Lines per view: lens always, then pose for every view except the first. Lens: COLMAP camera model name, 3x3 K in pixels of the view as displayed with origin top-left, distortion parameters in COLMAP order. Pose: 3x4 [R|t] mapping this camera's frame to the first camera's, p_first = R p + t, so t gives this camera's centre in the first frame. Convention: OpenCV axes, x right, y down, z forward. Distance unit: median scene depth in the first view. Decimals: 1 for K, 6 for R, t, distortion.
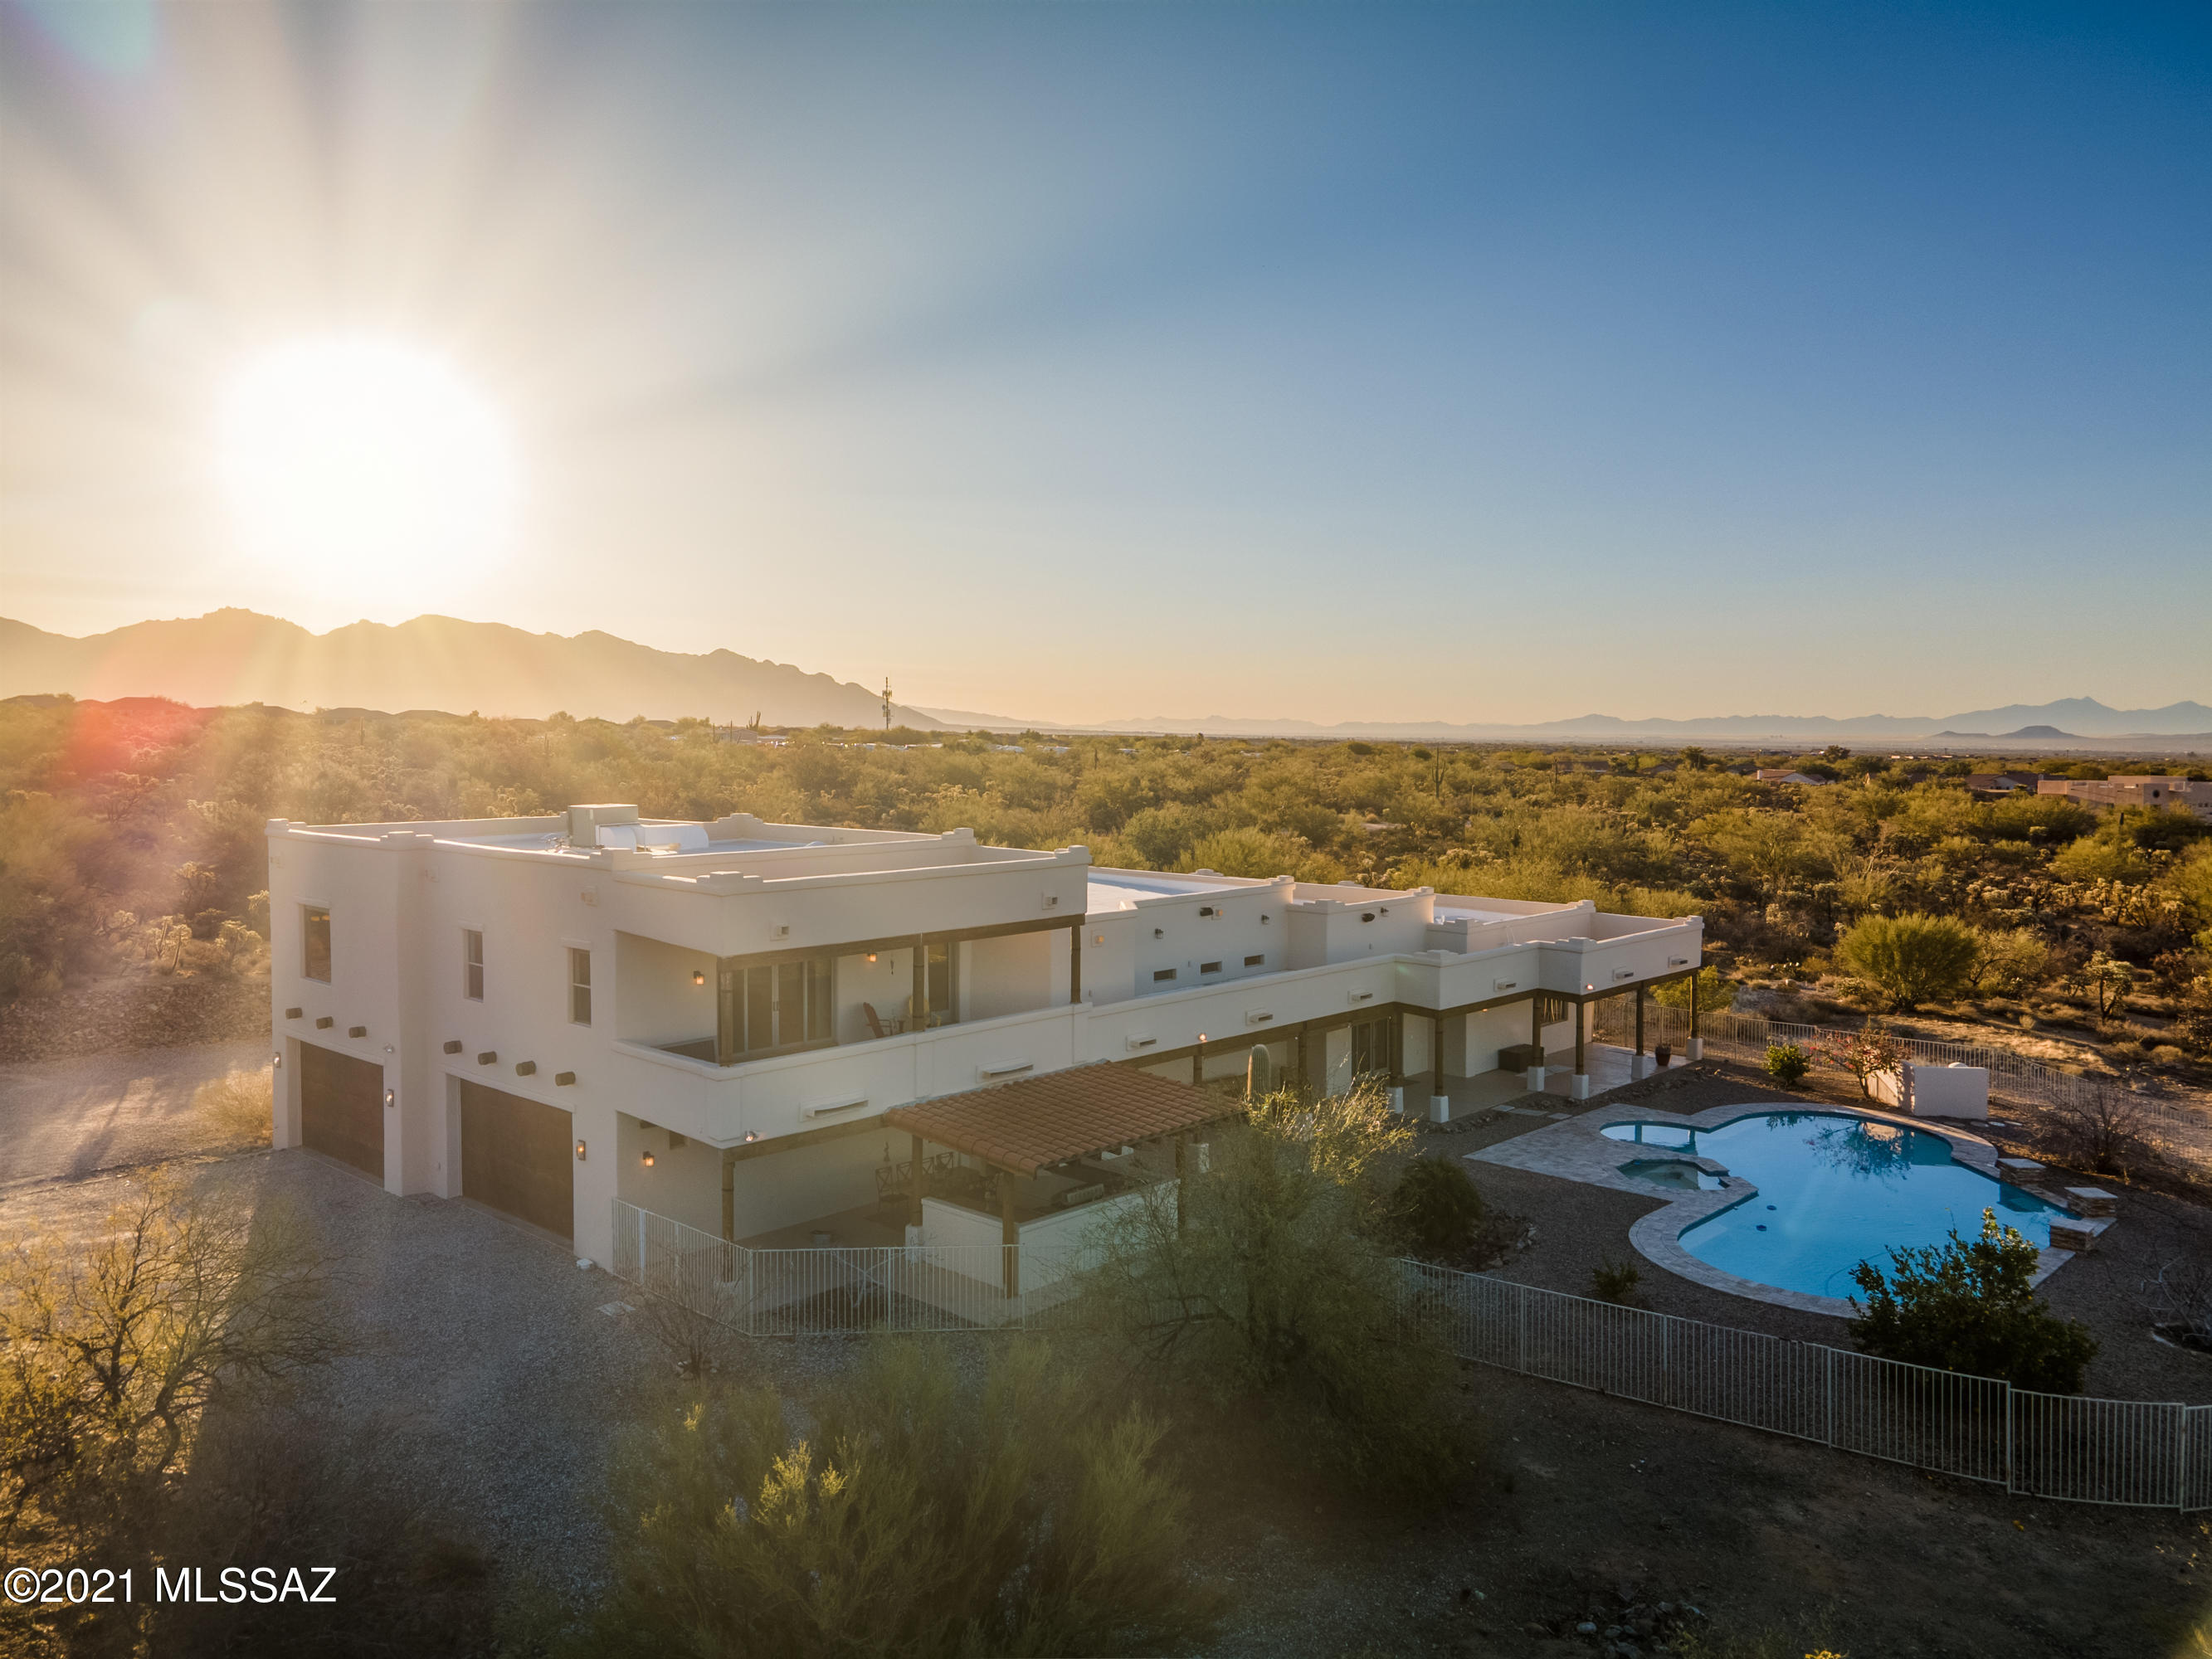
lens RADIAL K [[1604.0, 0, 1105.7], [0, 1604.0, 833.3], [0, 0, 1]] dist [0.059571, 0.039824]
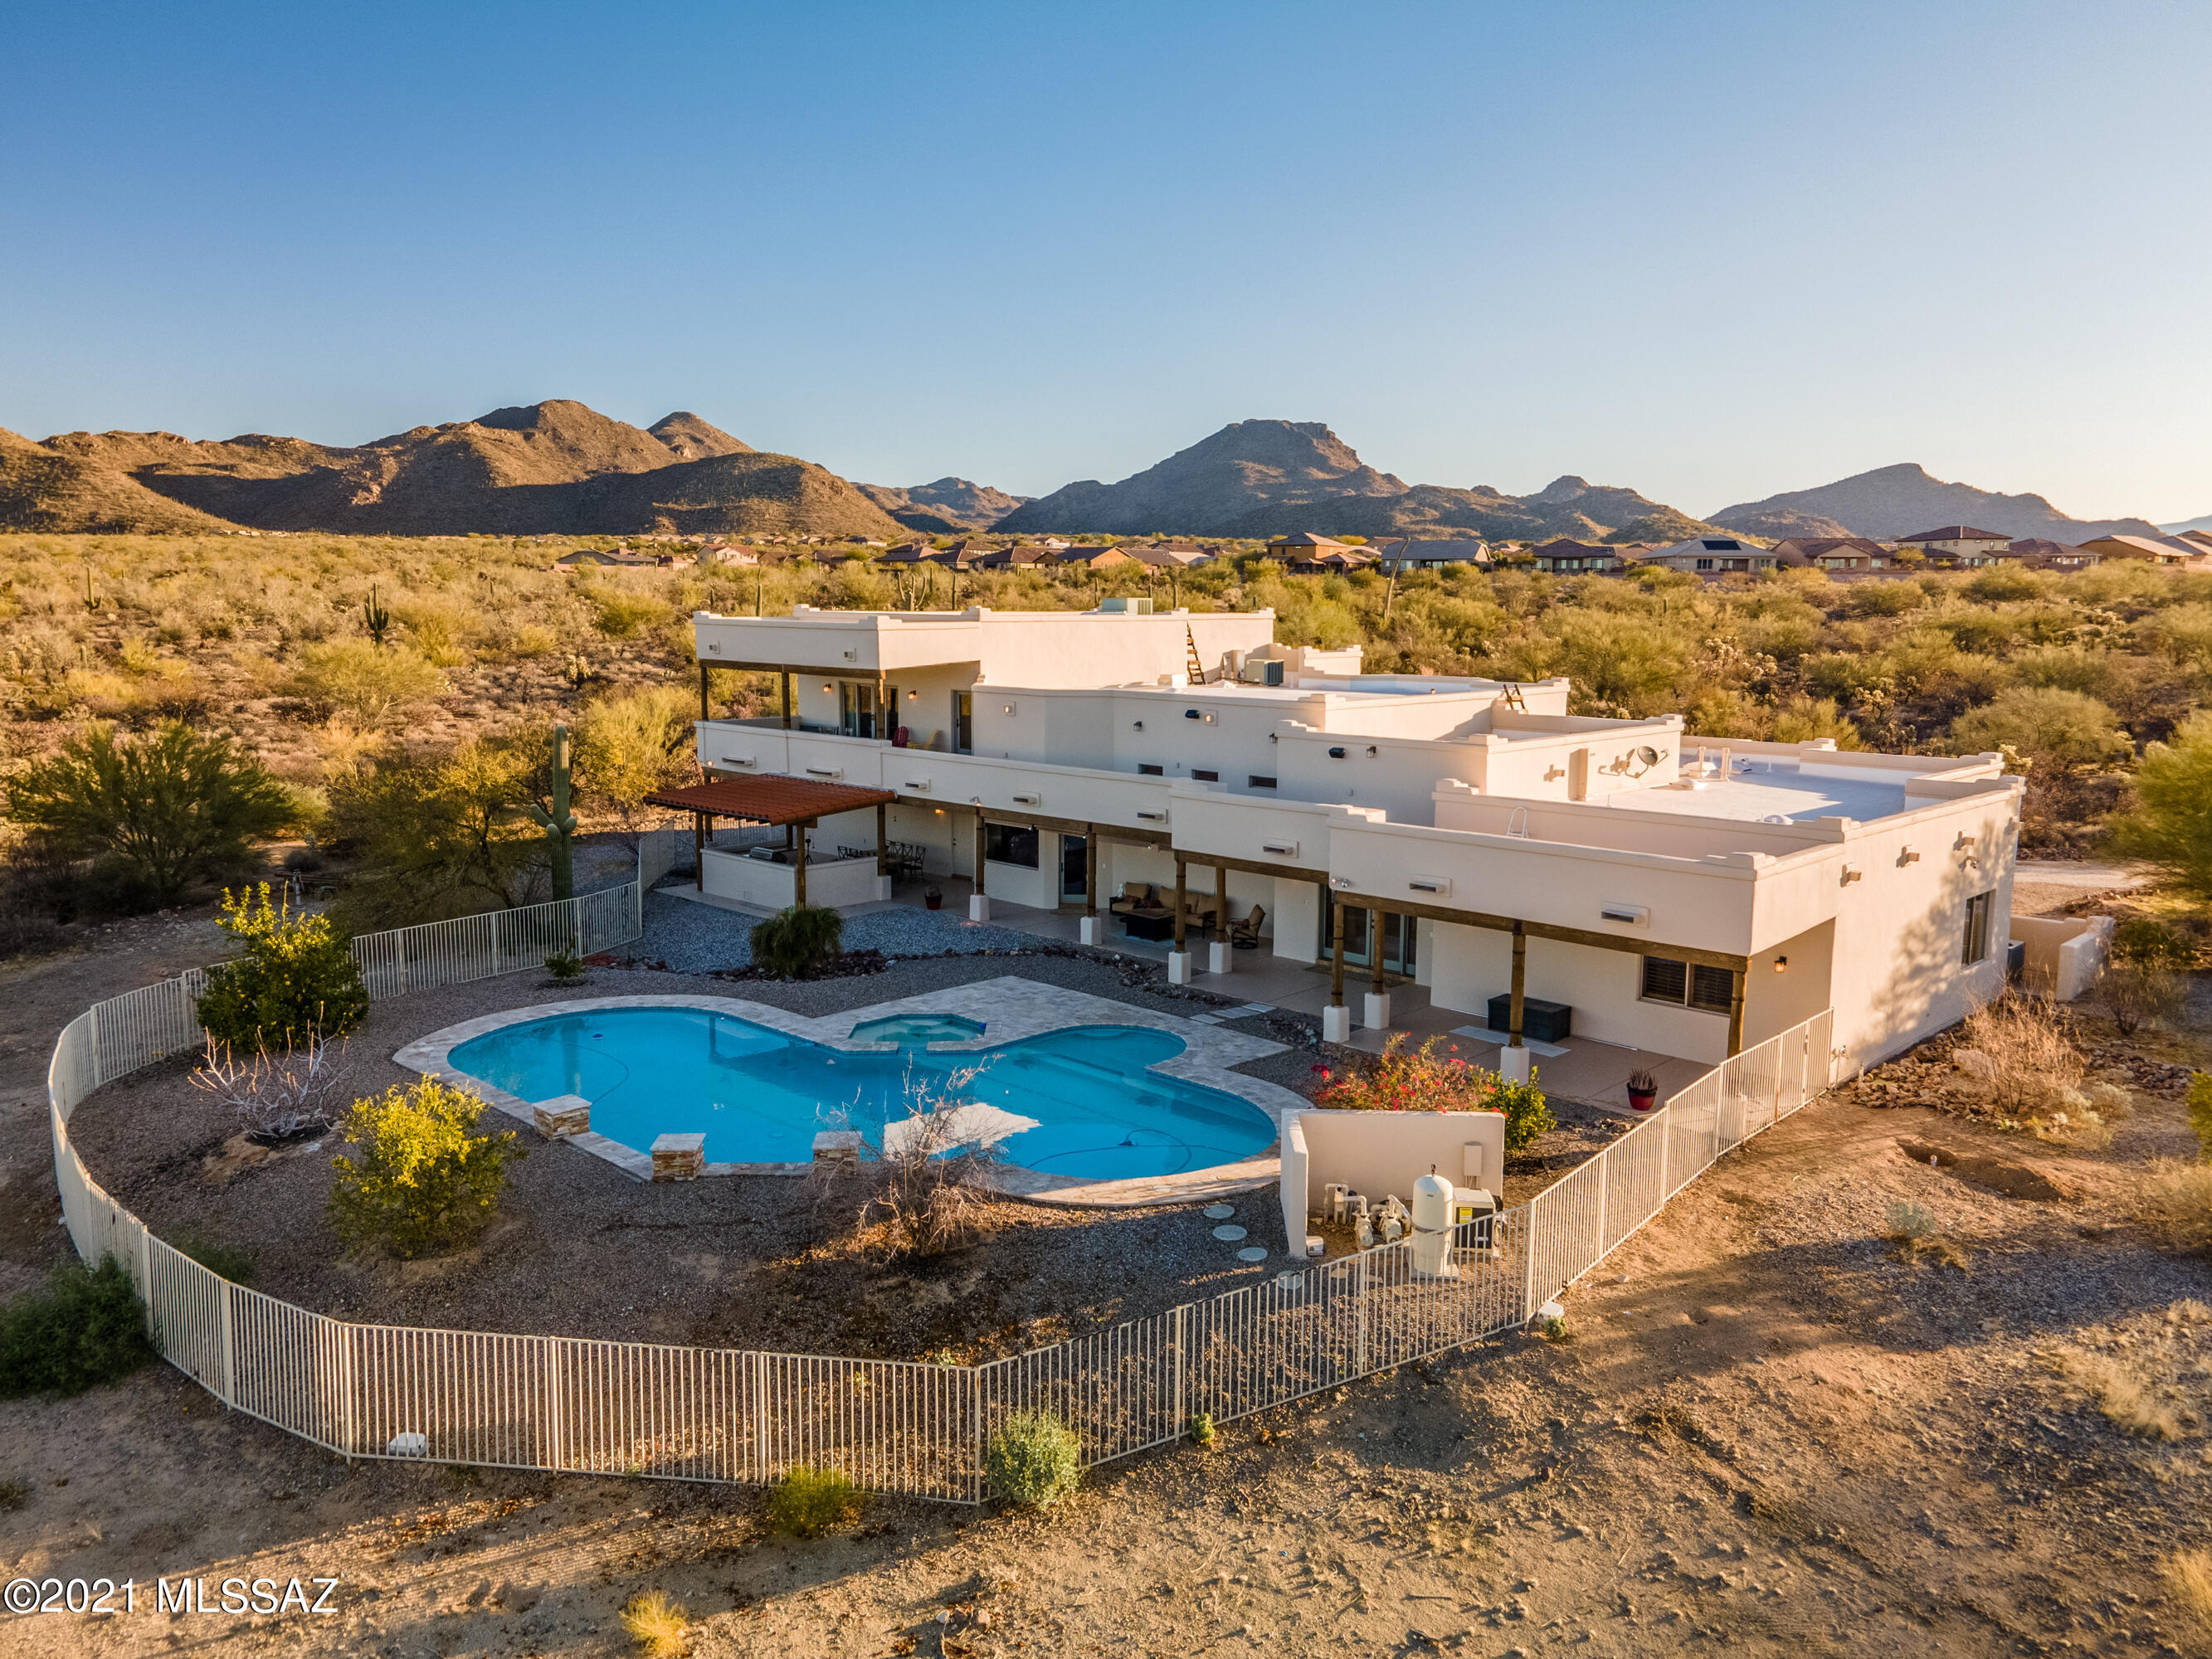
lens RADIAL K [[1604.0, 0, 1111.7], [0, 1604.0, 808.5], [0, 0, 1]] dist [0.059571, 0.039824]
pose [[-0.003965, 0.129641, -0.991553, 1.203209], [-0.074263, 0.988785, 0.129576, -0.017994], [0.997231, 0.074149, 0.005707, 1.130190]]
